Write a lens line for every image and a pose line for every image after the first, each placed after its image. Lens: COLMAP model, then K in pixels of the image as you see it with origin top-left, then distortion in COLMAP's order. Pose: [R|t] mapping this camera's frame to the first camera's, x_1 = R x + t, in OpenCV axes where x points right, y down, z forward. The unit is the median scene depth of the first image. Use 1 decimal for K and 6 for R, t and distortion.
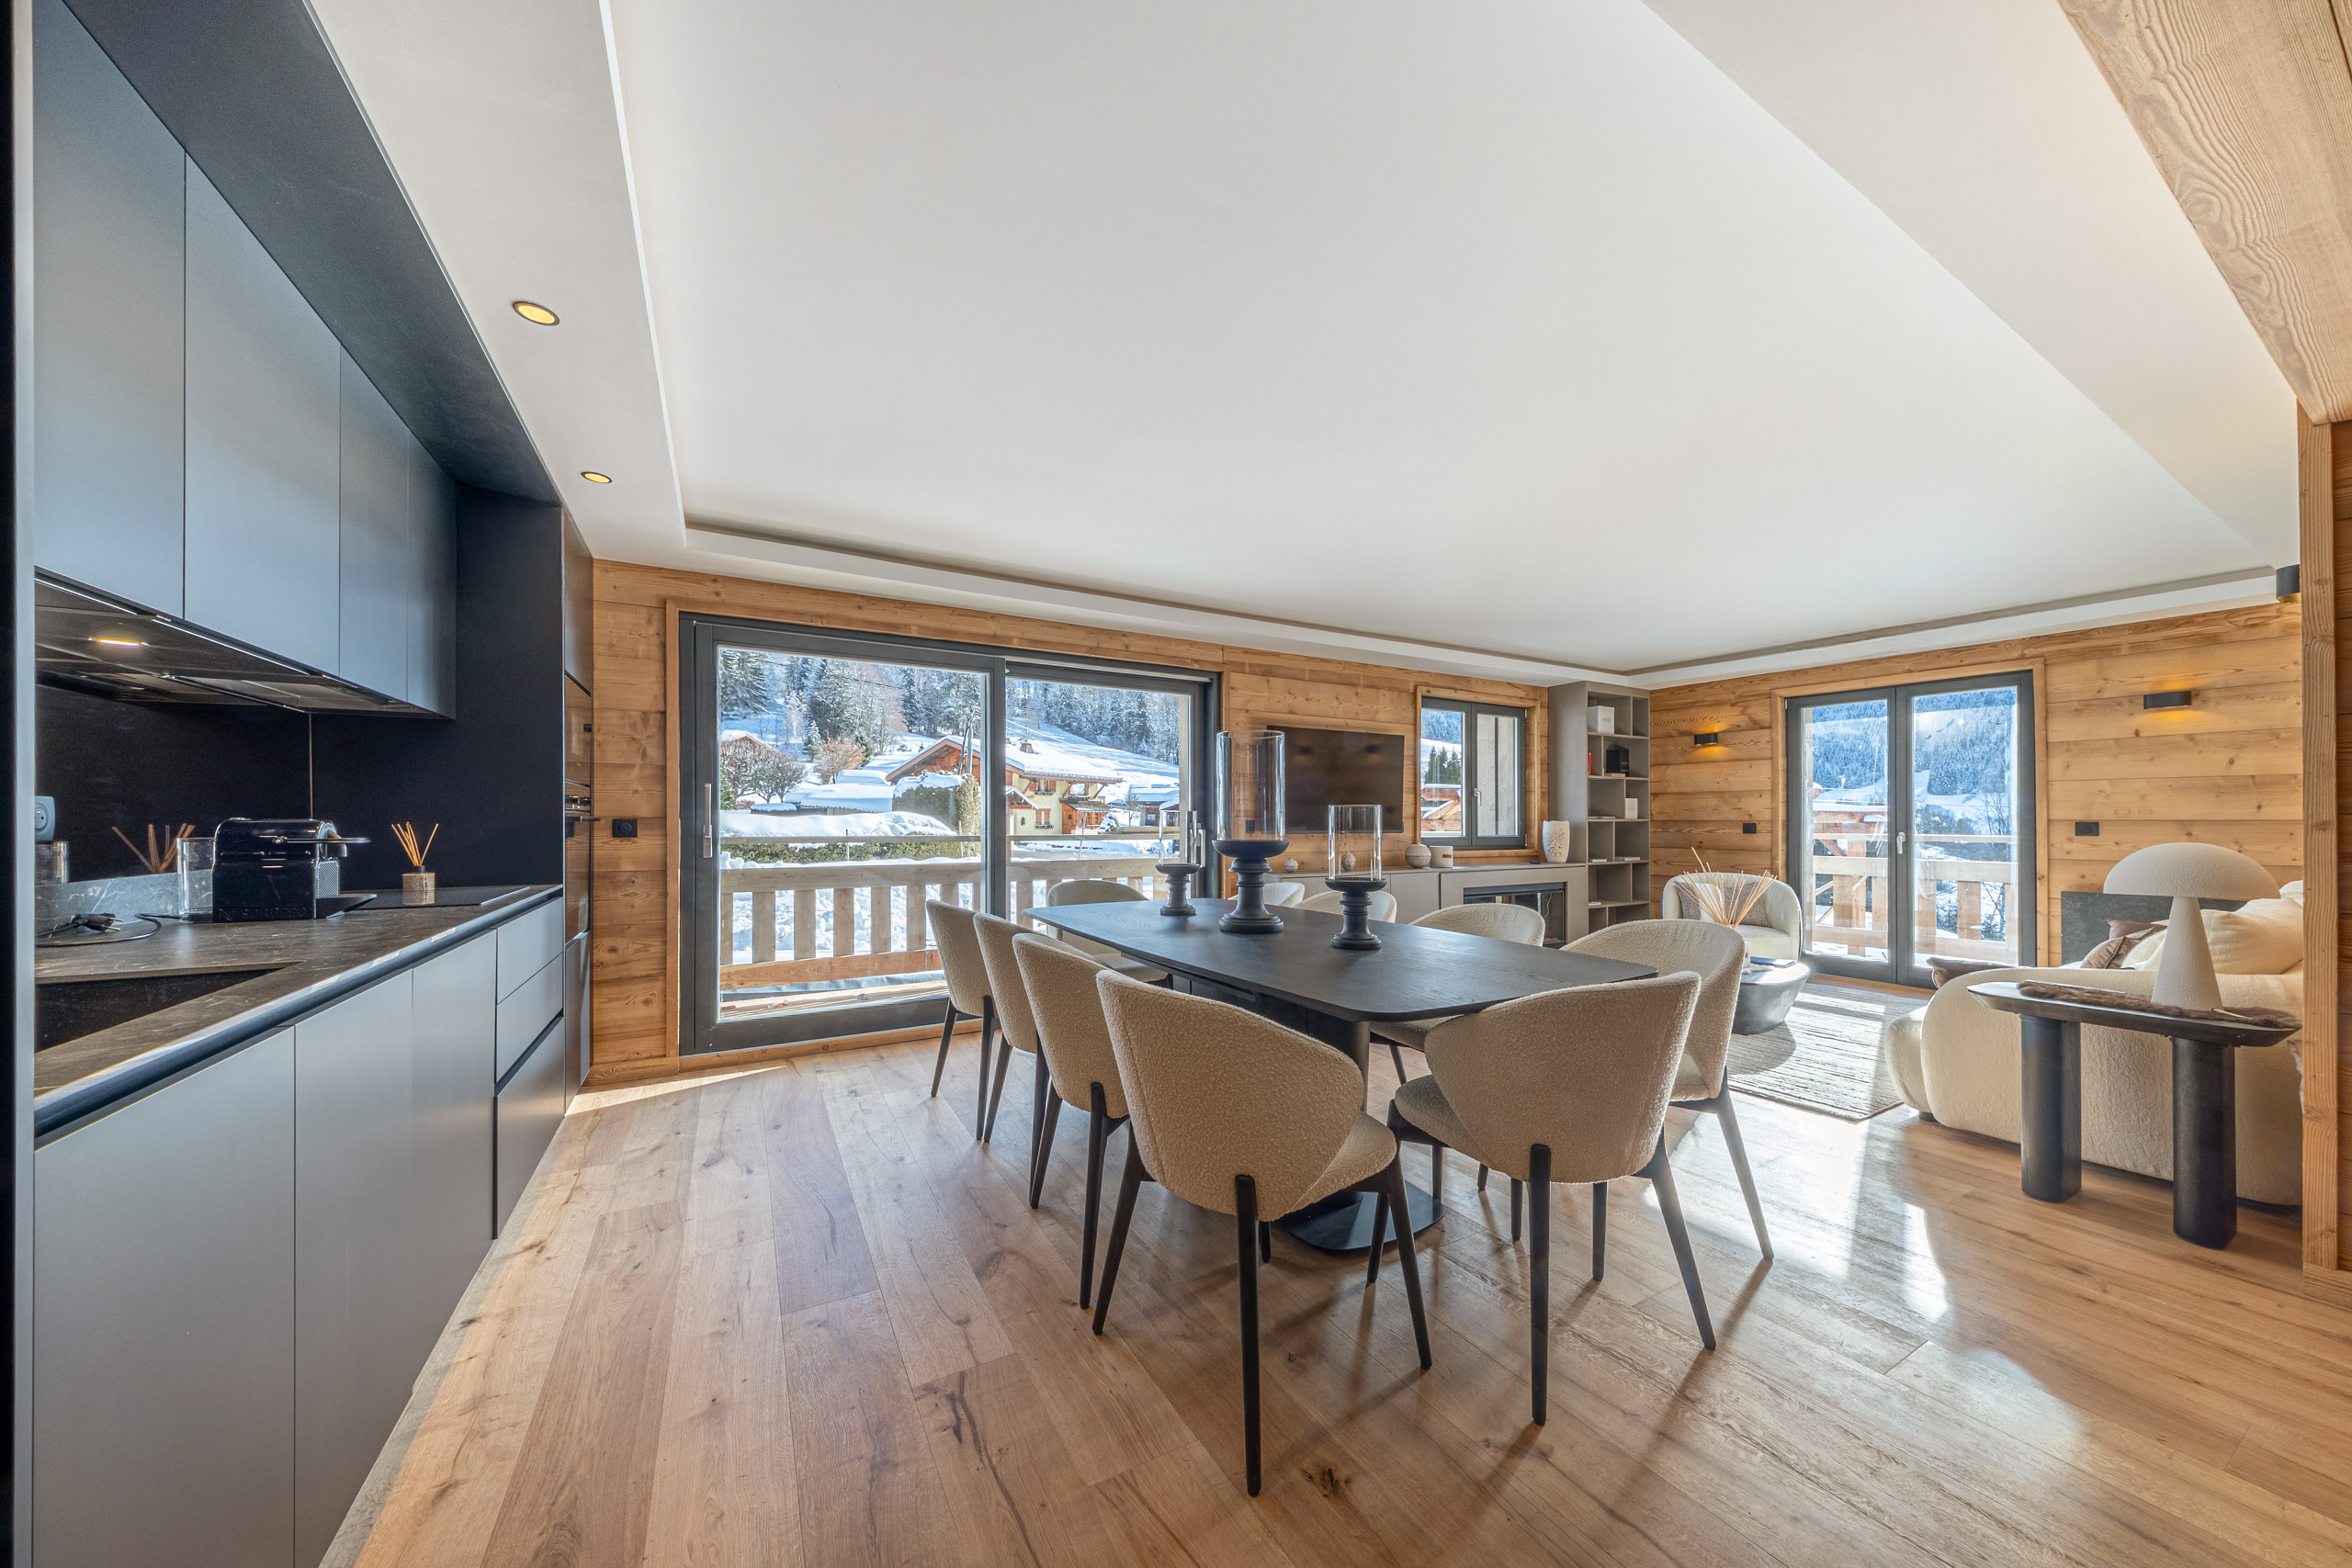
lens RADIAL K [[772.9, 0, 1162.2], [0, 772.9, 819.3], [0, 0, 1]] dist [-0.016526, 0.000056]
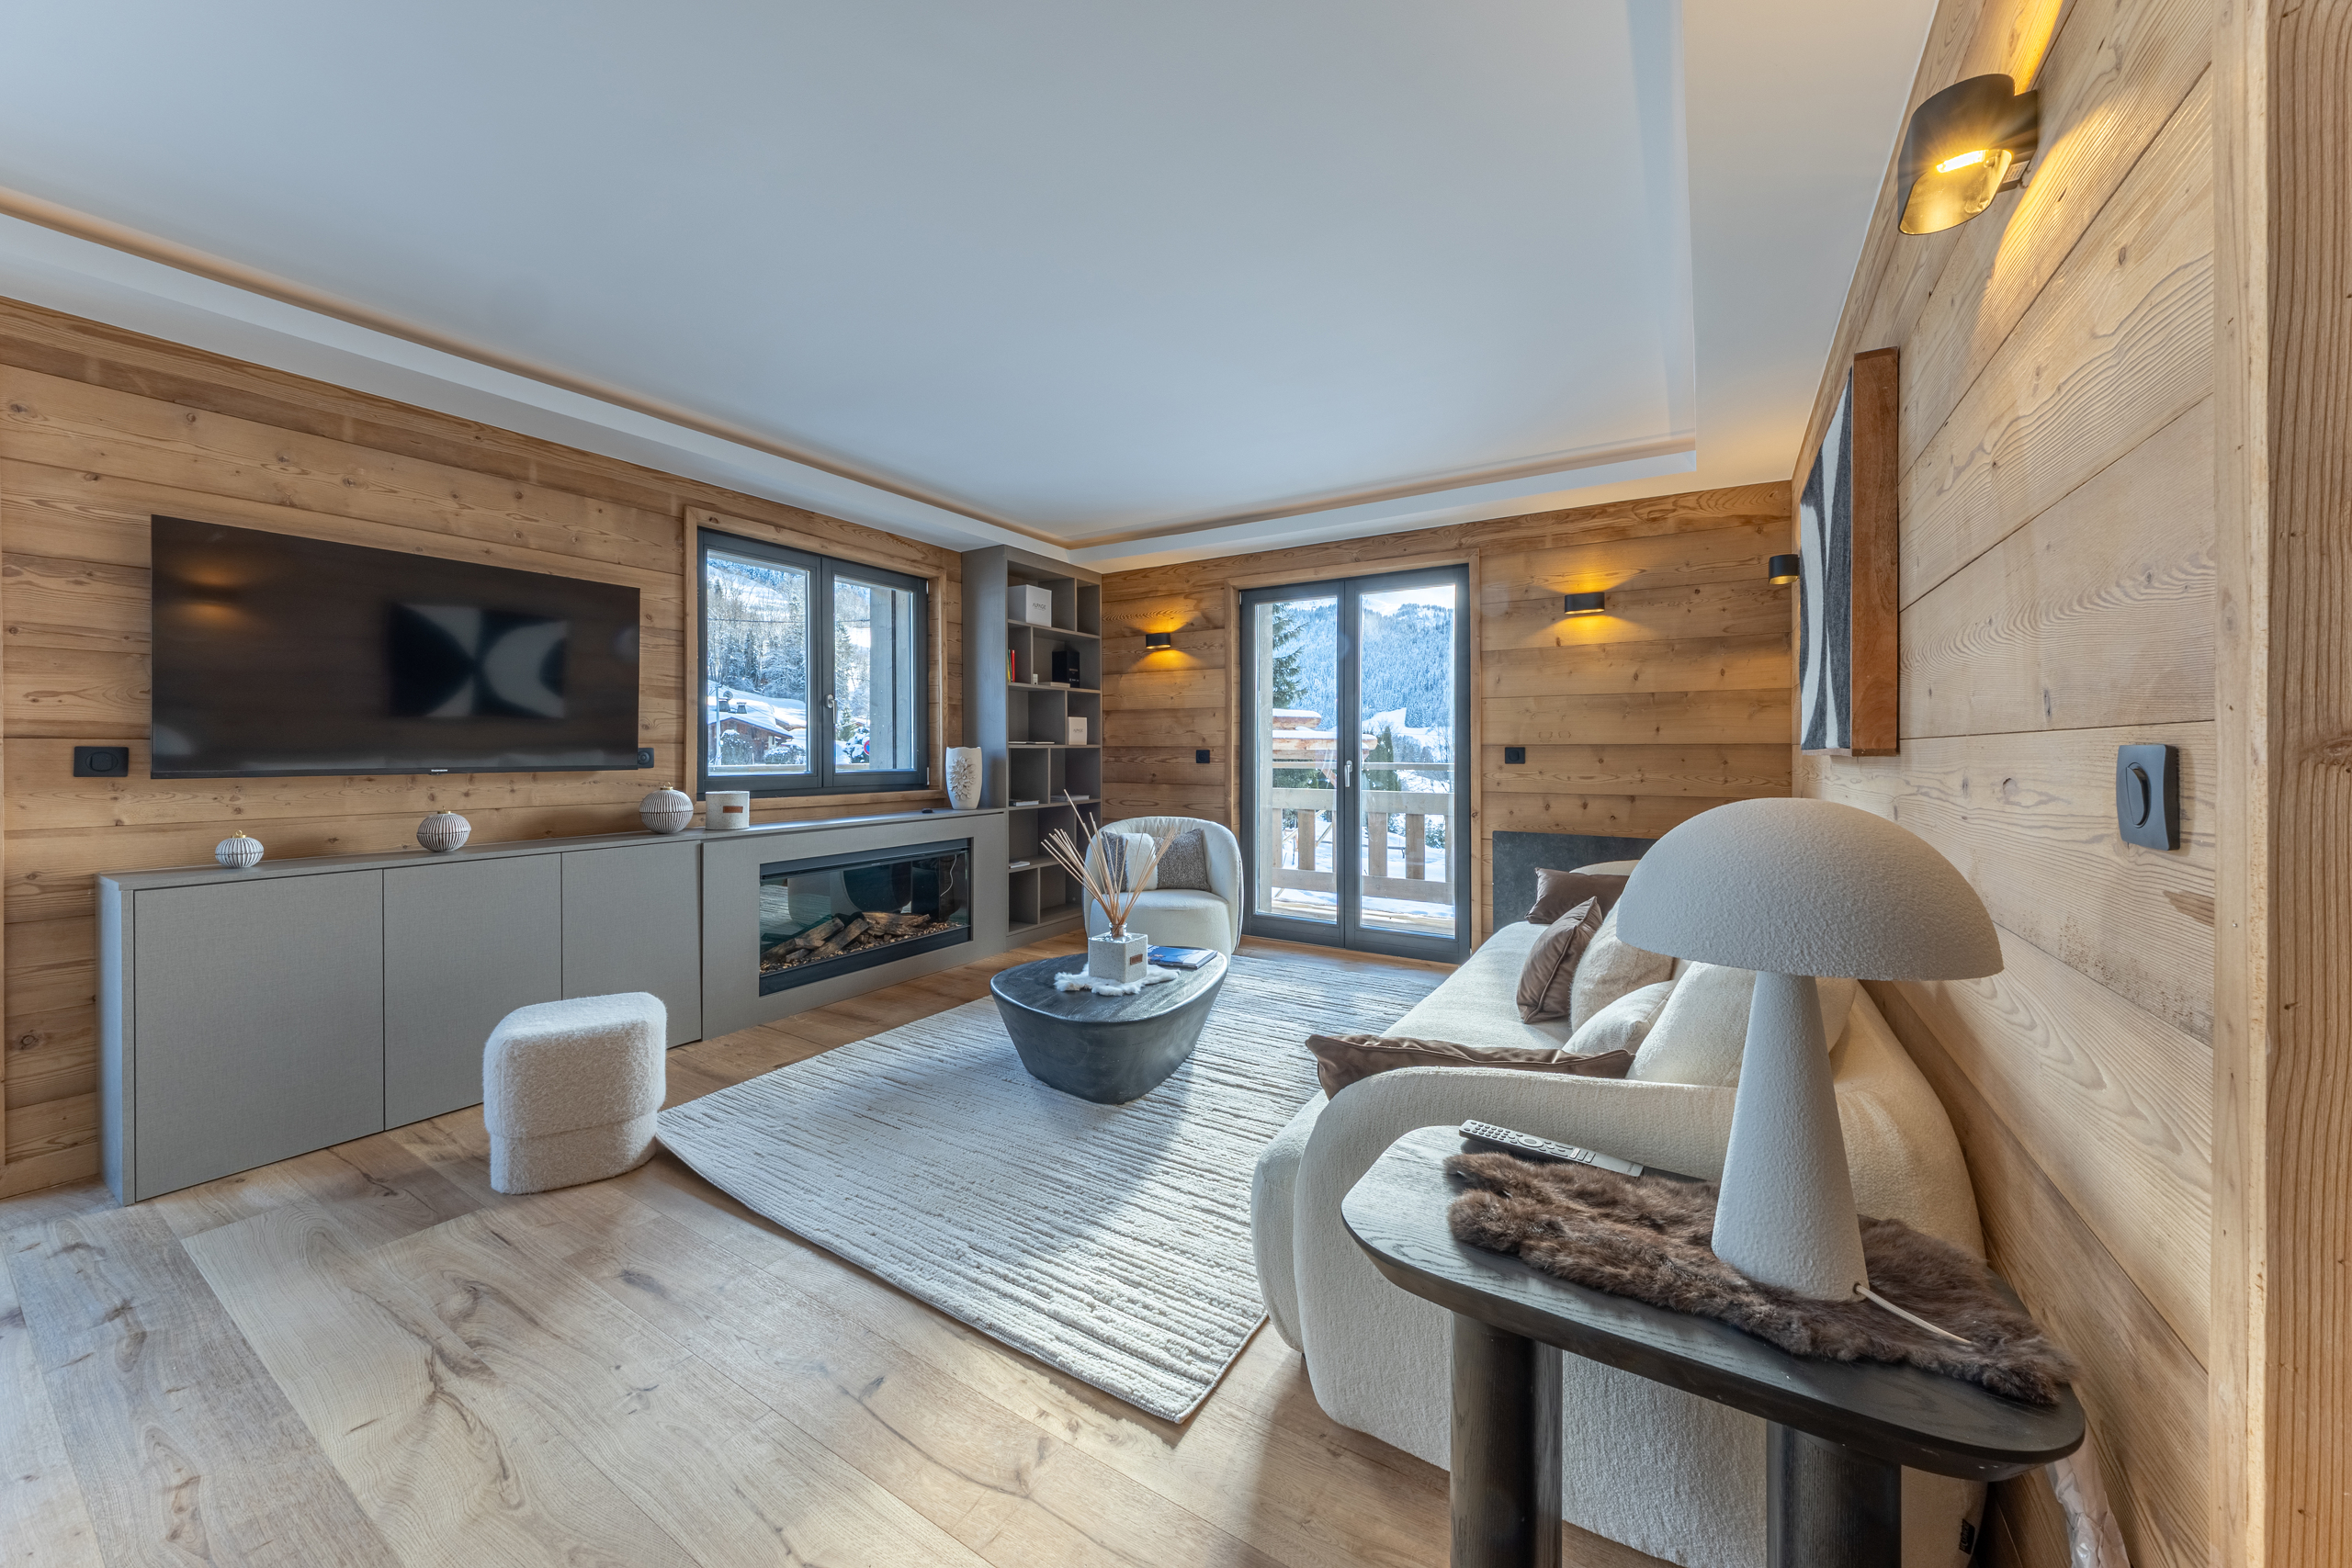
lens RADIAL K [[818.4, 0, 1177.8], [0, 818.4, 753.3], [0, 0, 1]] dist [0.000345, -0.000029]
pose [[0.868448, -0.003424, 0.495768, 0.340045], [0.001095, 0.999987, 0.004987, 0.004333], [-0.495779, -0.003788, 0.868440, 0.298748]]
